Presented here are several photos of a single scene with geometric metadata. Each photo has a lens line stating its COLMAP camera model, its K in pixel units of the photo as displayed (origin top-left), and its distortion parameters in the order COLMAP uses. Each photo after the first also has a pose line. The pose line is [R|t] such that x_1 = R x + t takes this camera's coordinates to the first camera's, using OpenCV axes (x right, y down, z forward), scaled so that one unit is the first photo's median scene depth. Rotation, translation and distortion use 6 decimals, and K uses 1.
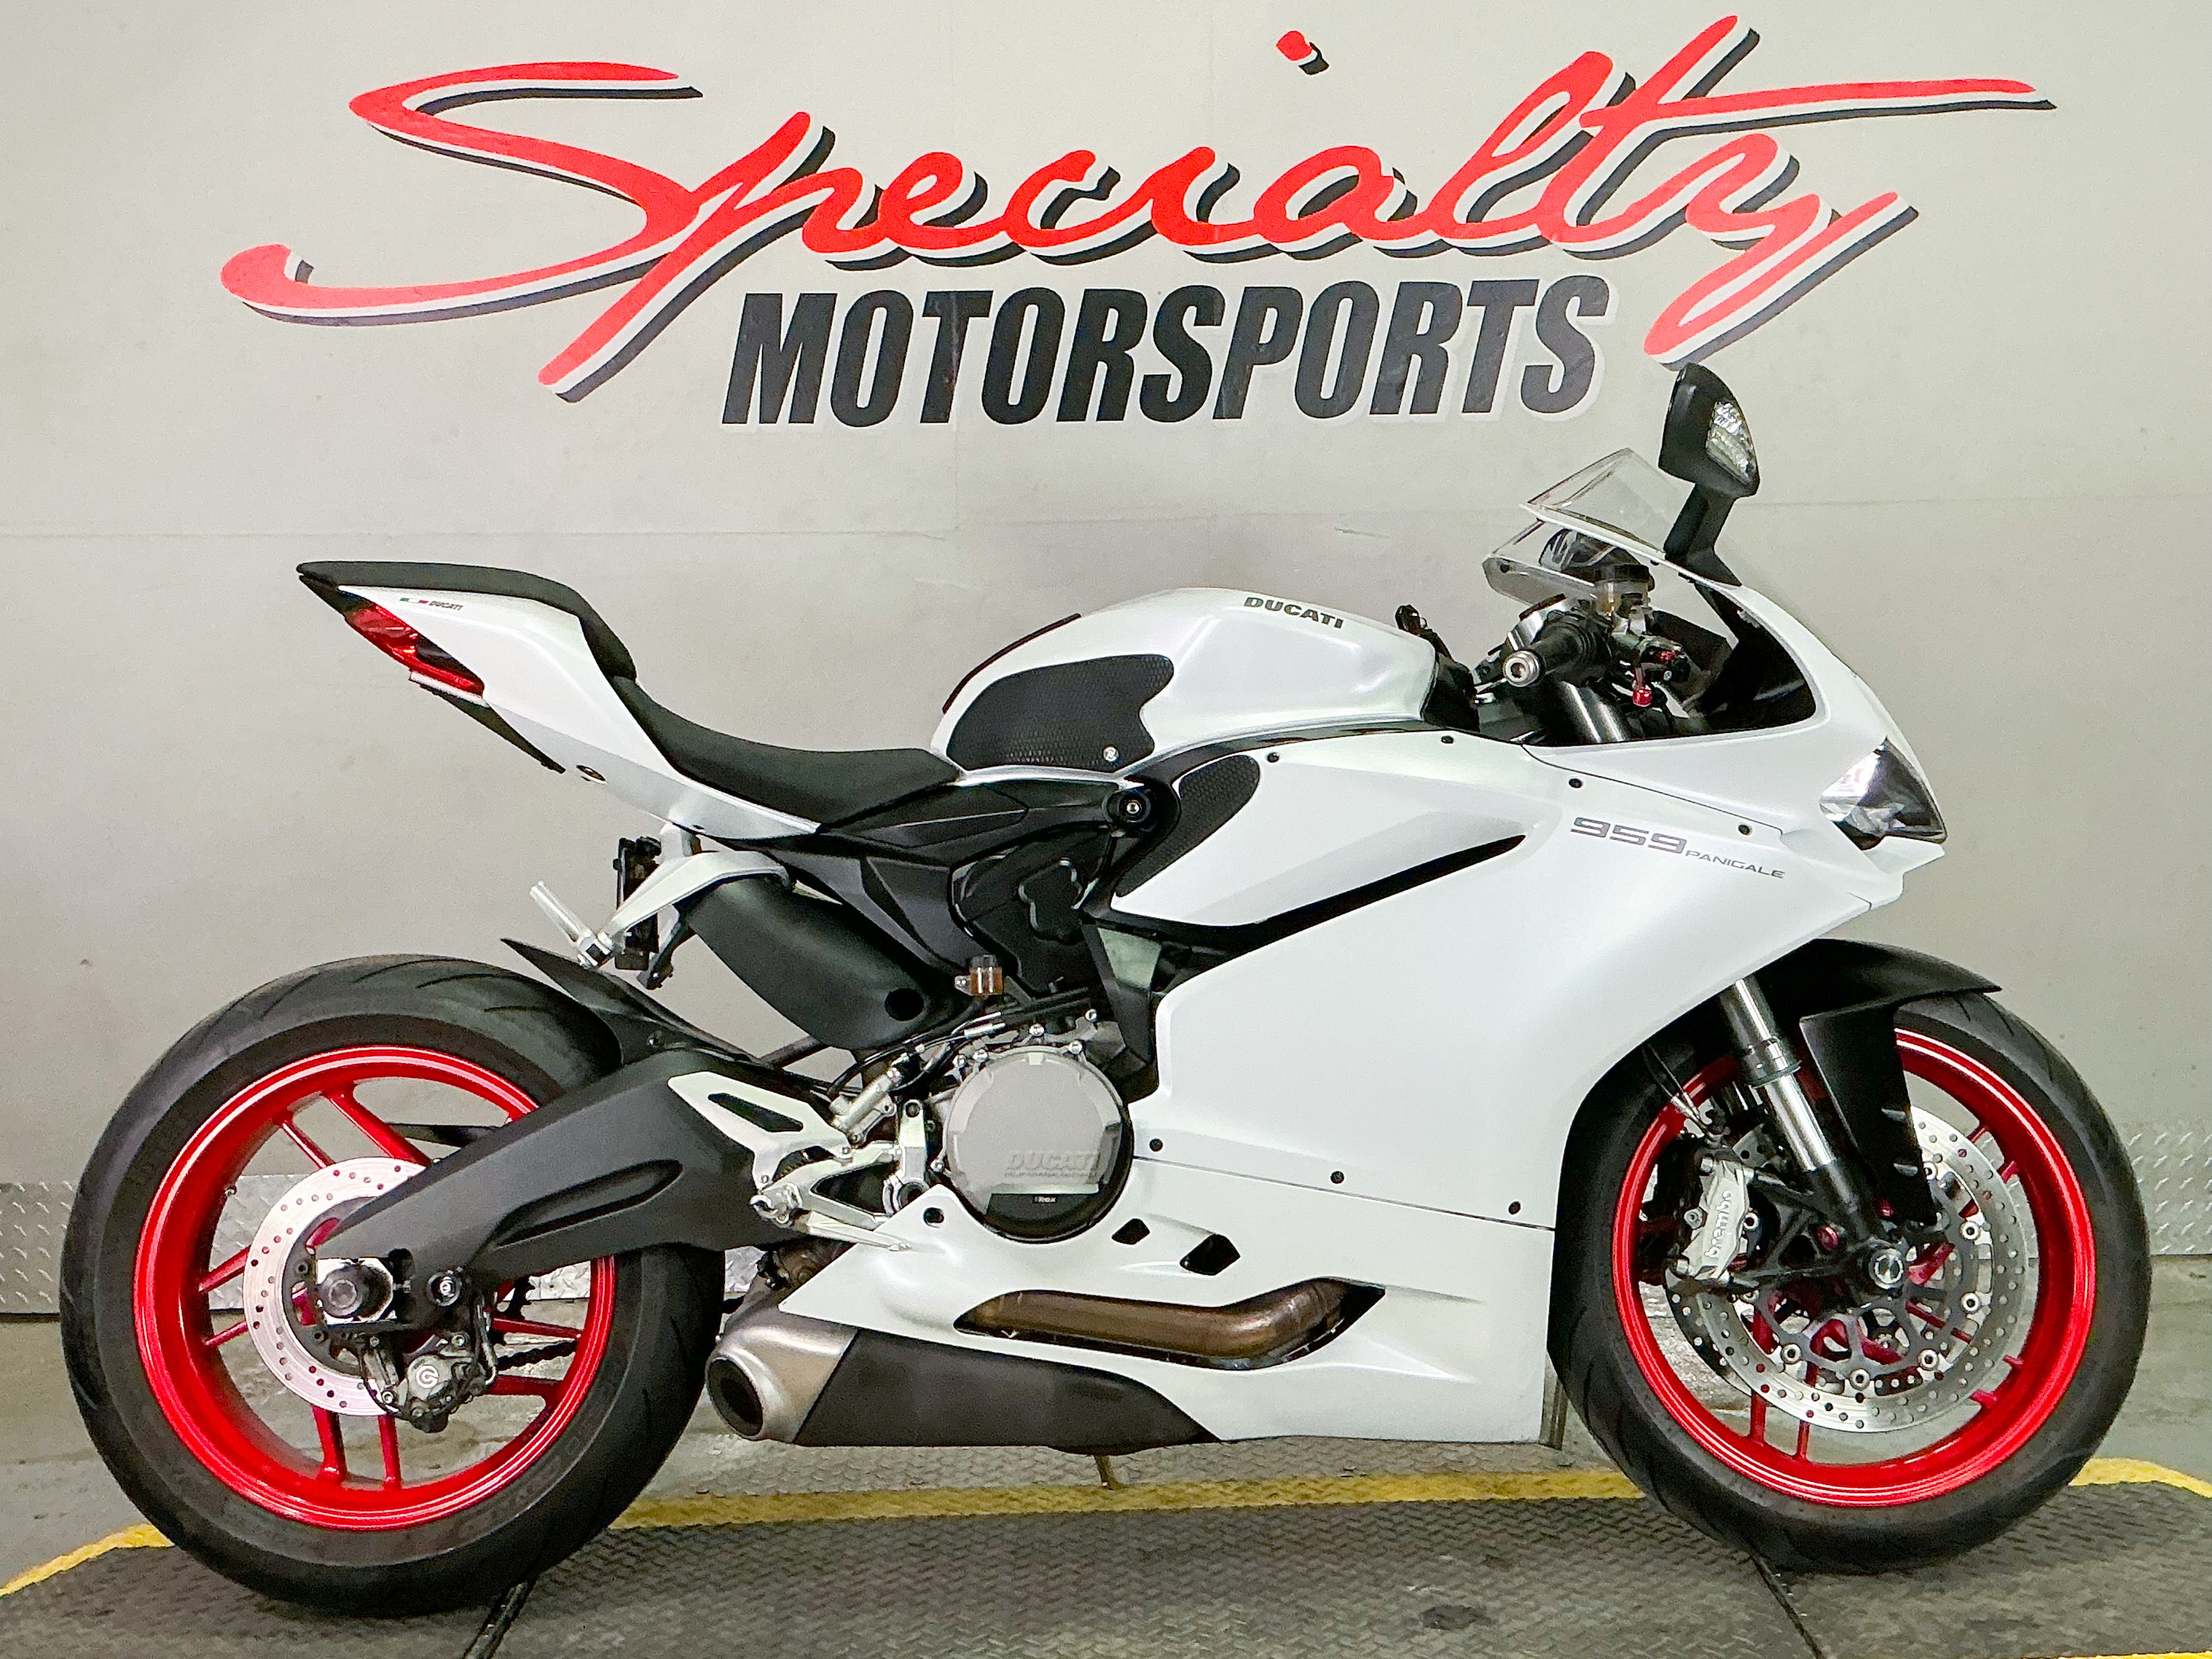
lens RADIAL K [[2602.4, 0, 1106.0], [0, 2602.4, 829.5], [0, 0, 1]] dist [0.164925, -0.376045]
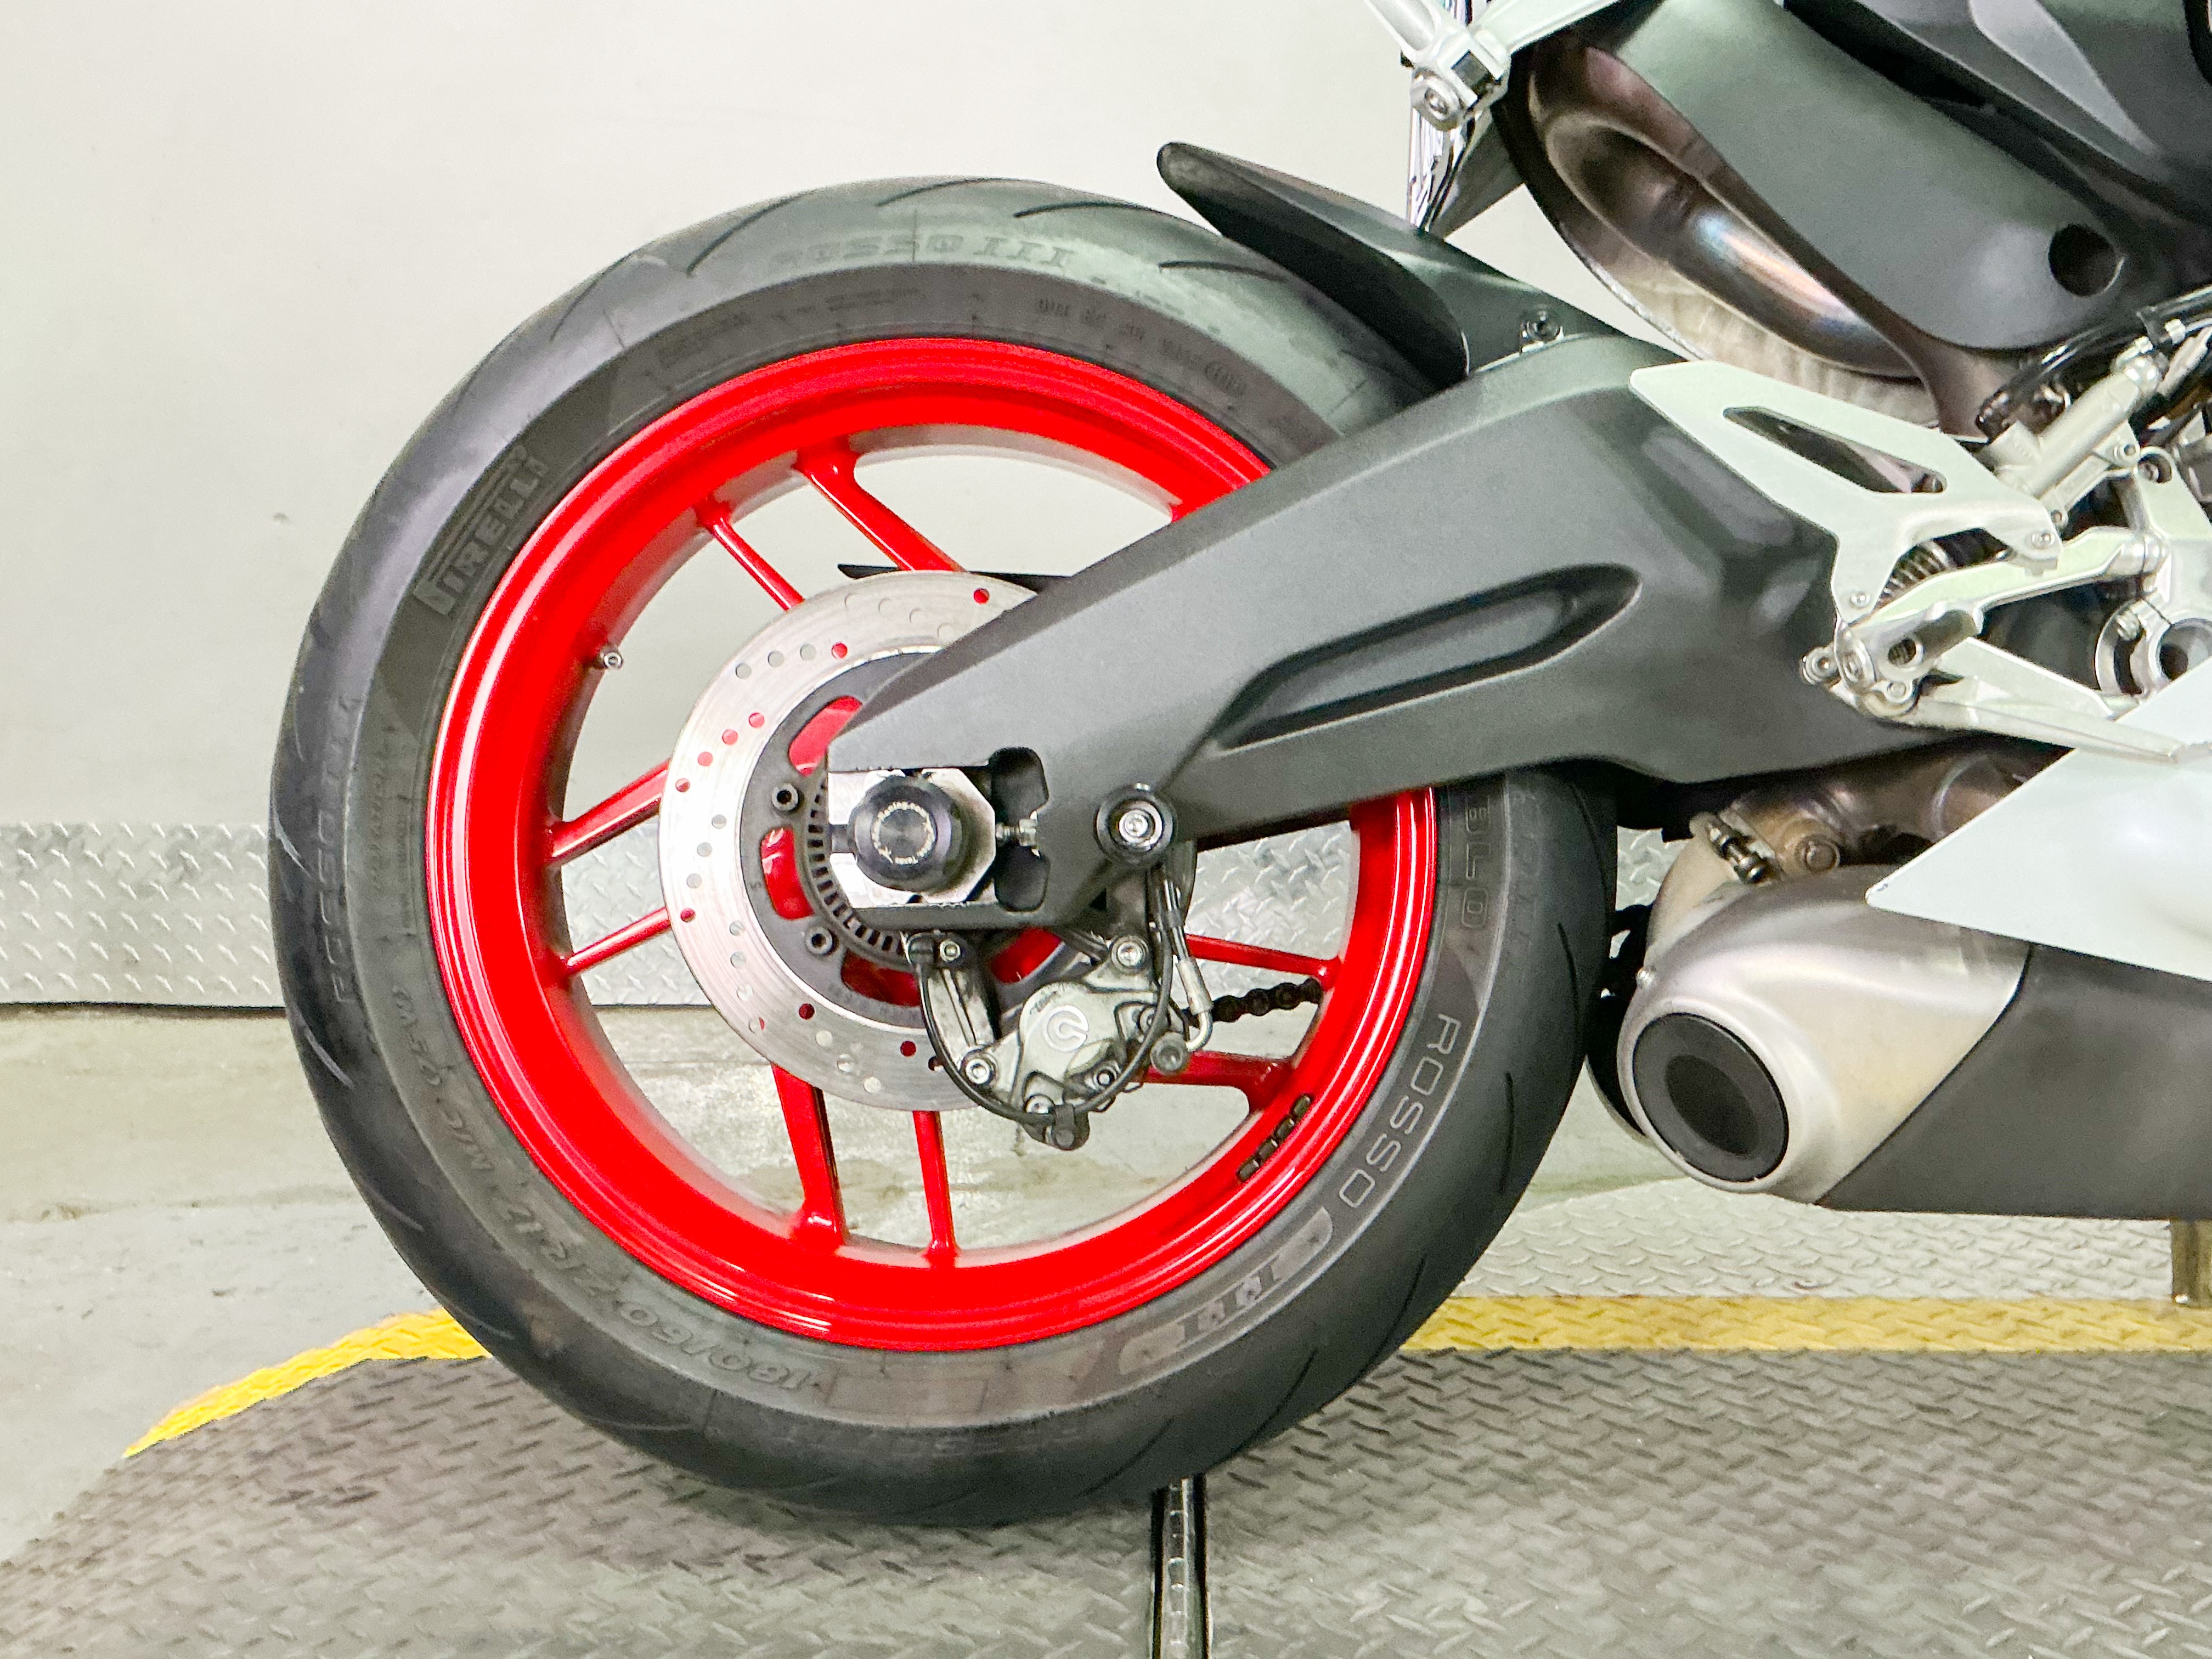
lens RADIAL K [[2338.8, 0, 1106.0], [0, 2338.8, 829.5], [0, 0, 1]] dist [0.169670, -0.391277]
pose [[0.999549, 0.020411, -0.022024, -0.237865], [-0.019006, 0.997881, 0.062233, 0.144738], [0.023248, -0.061786, 0.997819, 0.583879]]
